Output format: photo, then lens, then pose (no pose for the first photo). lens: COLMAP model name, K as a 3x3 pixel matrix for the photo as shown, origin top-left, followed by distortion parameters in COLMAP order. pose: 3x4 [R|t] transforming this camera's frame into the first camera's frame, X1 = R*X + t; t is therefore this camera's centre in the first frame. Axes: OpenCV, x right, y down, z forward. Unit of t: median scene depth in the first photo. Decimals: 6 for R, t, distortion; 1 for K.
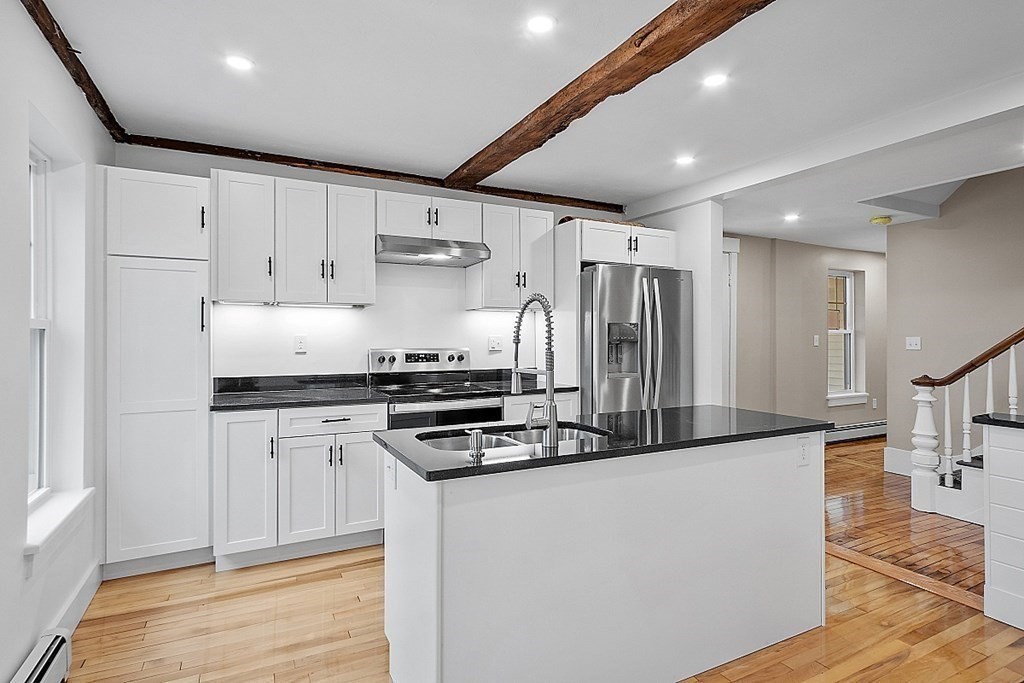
lens RADIAL K [[527.9, 0, 512.6], [0, 527.9, 335.4], [0, 0, 1]] dist [-0.000152, 0.000240]
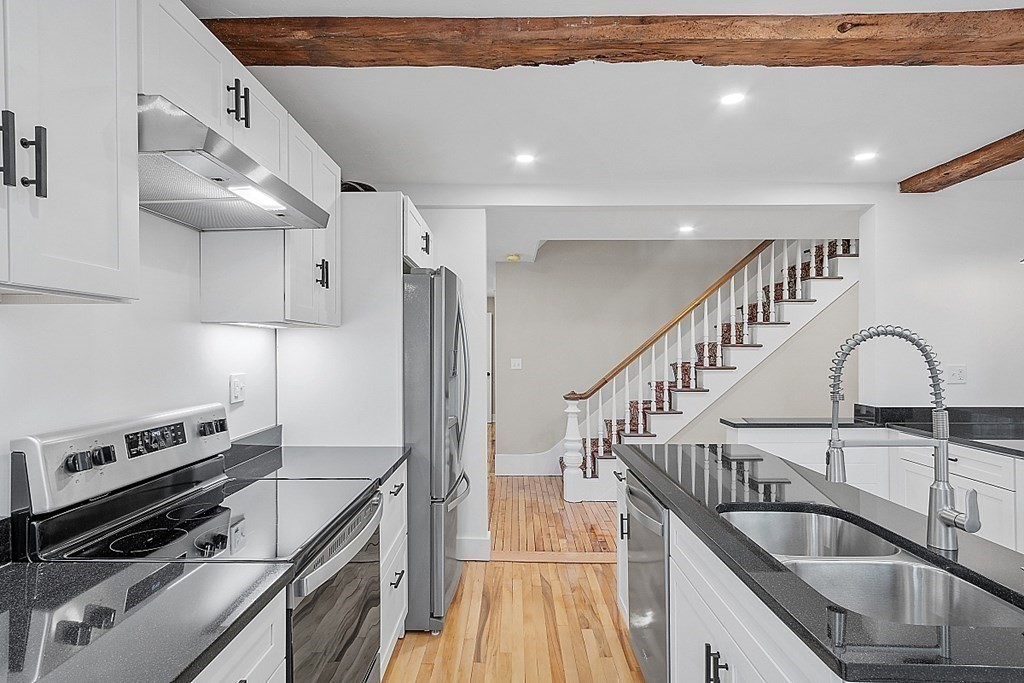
lens RADIAL K [[530.6, 0, 506.2], [0, 530.6, 349.0], [0, 0, 1]] dist [-0.000660, 0.000334]
pose [[0.471511, -0.001452, 0.881859, -0.397350], [-0.000818, 0.999997, 0.002084, -0.026905], [-0.881860, -0.001704, 0.471508, 0.571274]]
